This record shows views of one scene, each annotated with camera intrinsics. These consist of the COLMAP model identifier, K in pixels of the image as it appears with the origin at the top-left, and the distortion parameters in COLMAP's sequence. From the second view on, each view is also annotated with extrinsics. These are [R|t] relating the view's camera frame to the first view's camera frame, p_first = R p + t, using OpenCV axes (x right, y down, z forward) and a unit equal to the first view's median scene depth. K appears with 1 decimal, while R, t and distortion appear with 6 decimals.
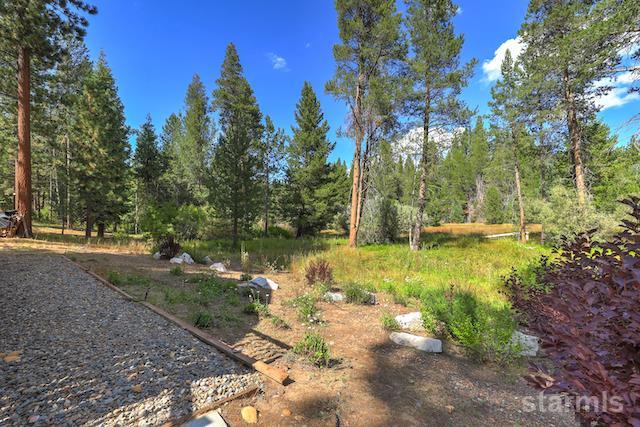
lens RADIAL K [[287.7, 0, 331.7], [0, 287.7, 250.9], [0, 0, 1]] dist [-0.021768, 0.006823]
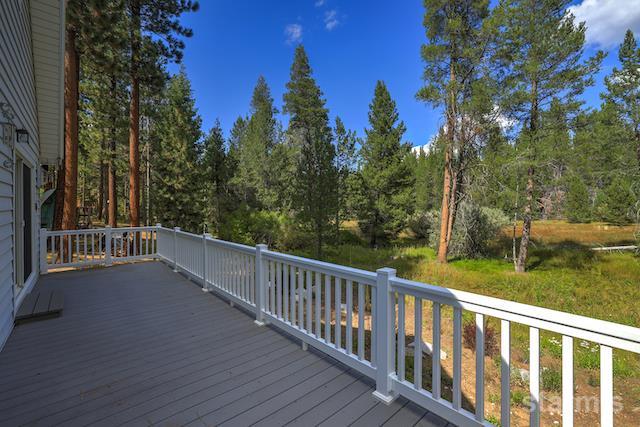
lens RADIAL K [[287.7, 0, 305.4], [0, 287.7, 221.9], [0, 0, 1]] dist [-0.021768, 0.006823]
pose [[0.989823, 0.007877, -0.142083, -0.196654], [-0.008904, 0.999939, -0.006597, -0.114017], [0.142023, 0.007795, 0.989833, 0.026219]]
